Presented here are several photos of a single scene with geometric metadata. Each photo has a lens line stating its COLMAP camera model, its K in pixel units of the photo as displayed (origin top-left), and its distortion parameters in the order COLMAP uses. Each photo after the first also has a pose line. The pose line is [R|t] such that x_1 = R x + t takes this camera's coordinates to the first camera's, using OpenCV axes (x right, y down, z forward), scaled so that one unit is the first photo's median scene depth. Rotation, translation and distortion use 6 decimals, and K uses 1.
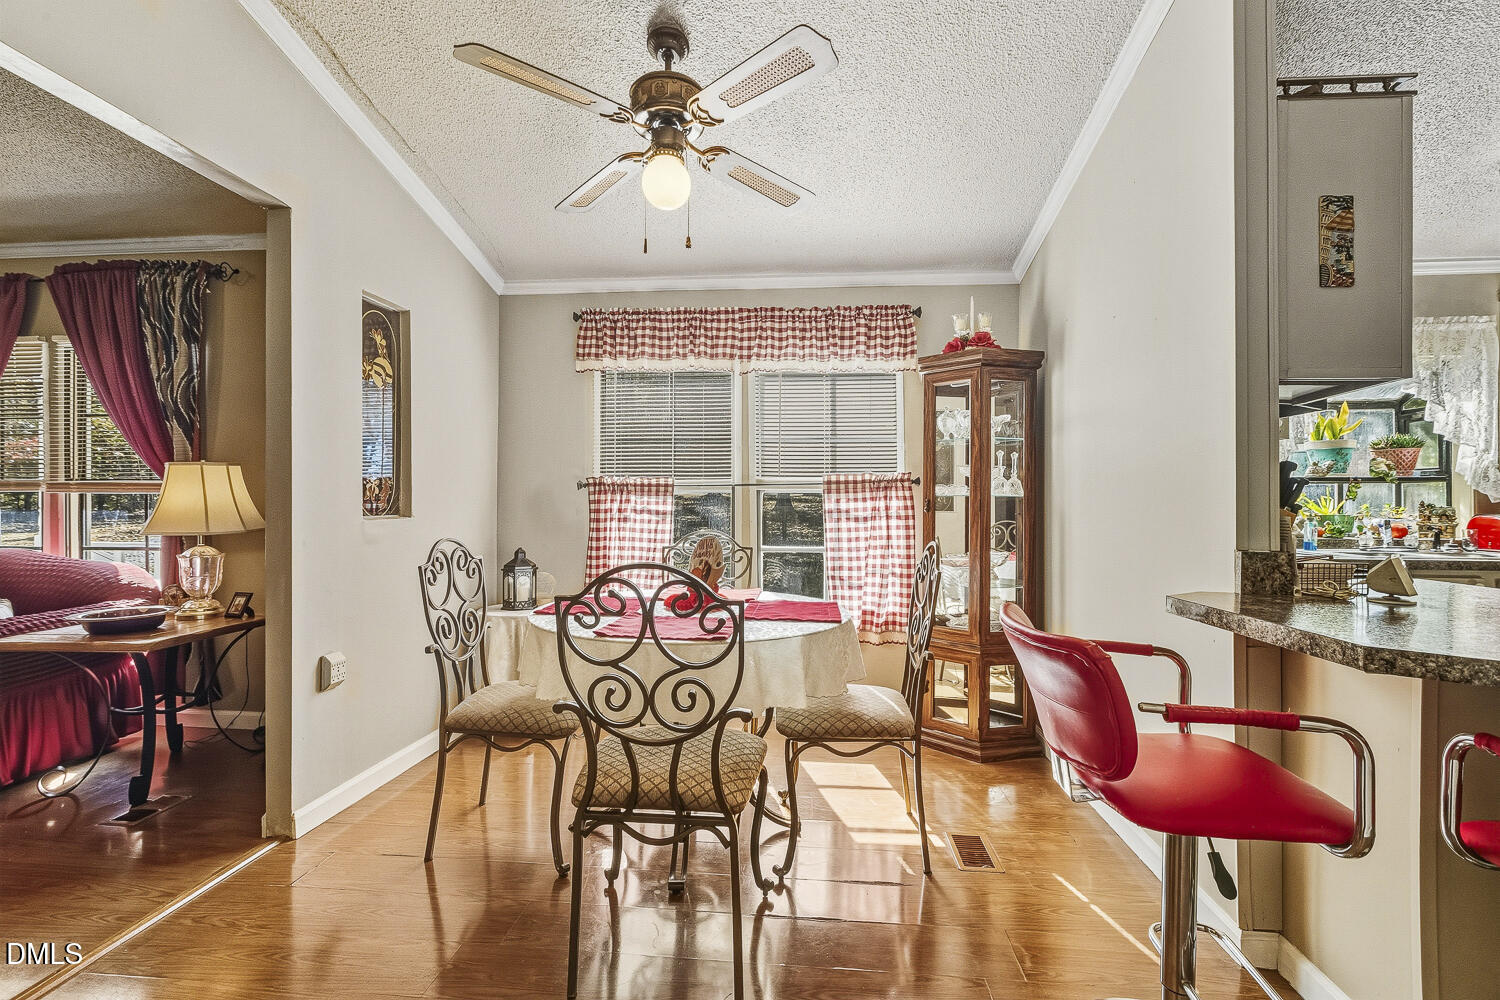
lens RADIAL K [[679.7, 0, 750.0], [0, 679.7, 500.0], [0, 0, 1]] dist [-0.001992, -0.000421]
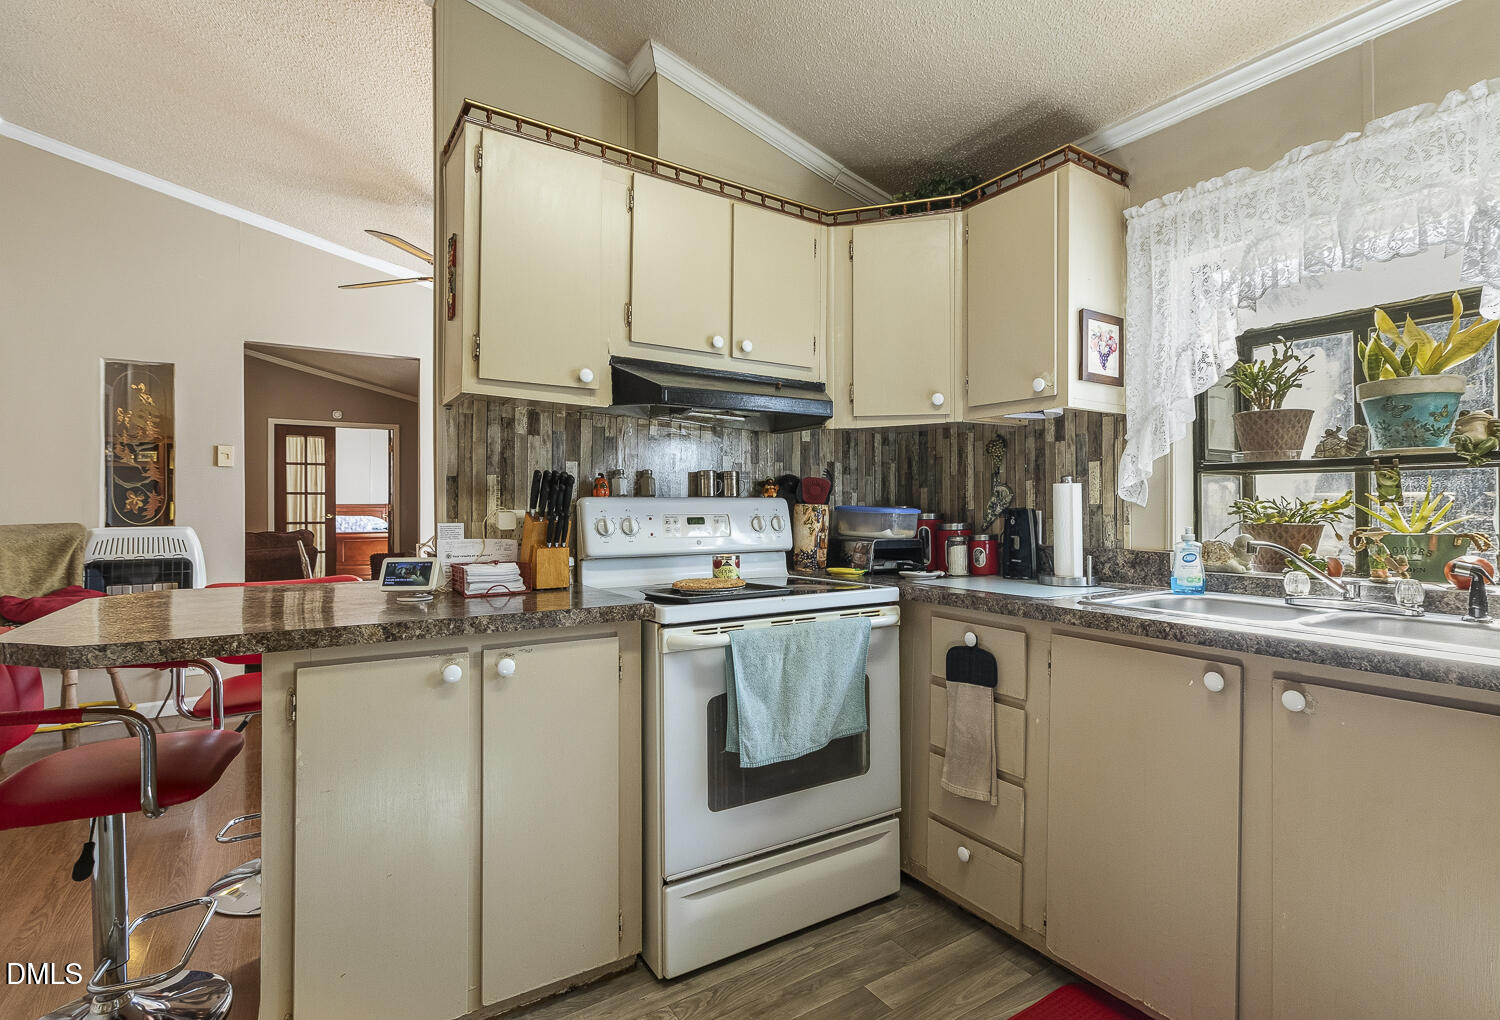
lens RADIAL K [[723.2, 0, 753.6], [0, 723.2, 504.0], [0, 0, 1]] dist [0.001012, -0.000305]
pose [[0.613003, -0.005586, -0.790061, 2.127853], [0.006959, 0.999974, -0.001671, -0.003161], [0.790050, -0.004474, 0.613027, 0.677203]]
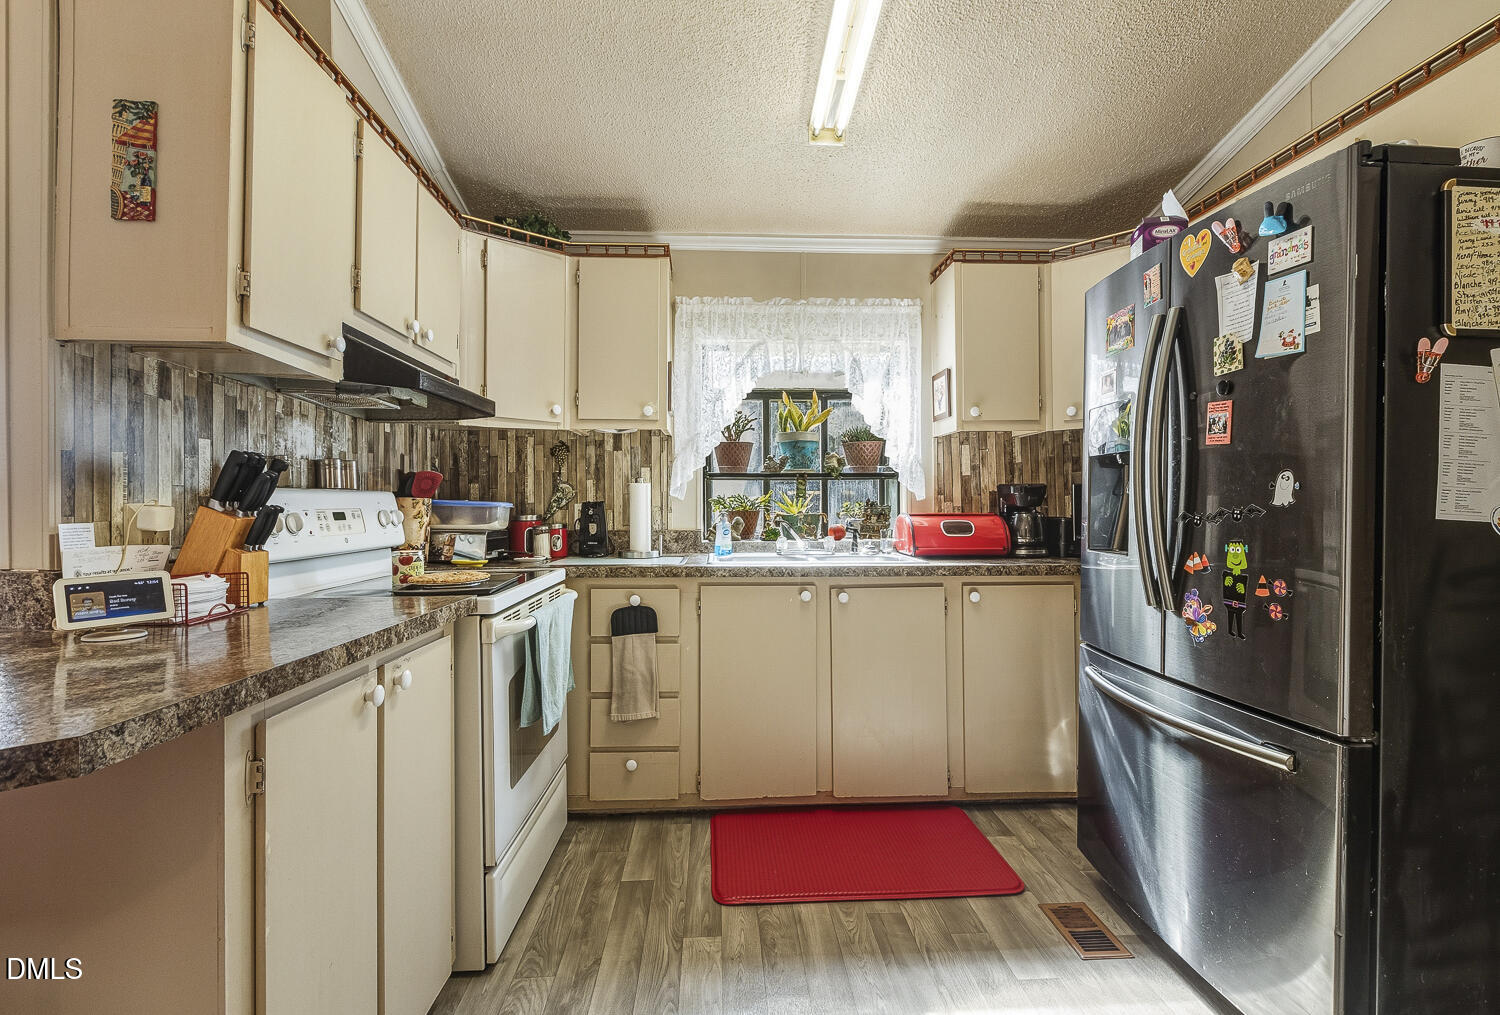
lens RADIAL K [[723.2, 0, 753.6], [0, 723.2, 501.5], [0, 0, 1]] dist [0.001012, -0.000305]
pose [[0.989819, -0.005379, 0.142230, 1.434801], [0.004762, 0.999978, 0.004677, -0.000602], [-0.142252, -0.003952, 0.989823, 0.098489]]
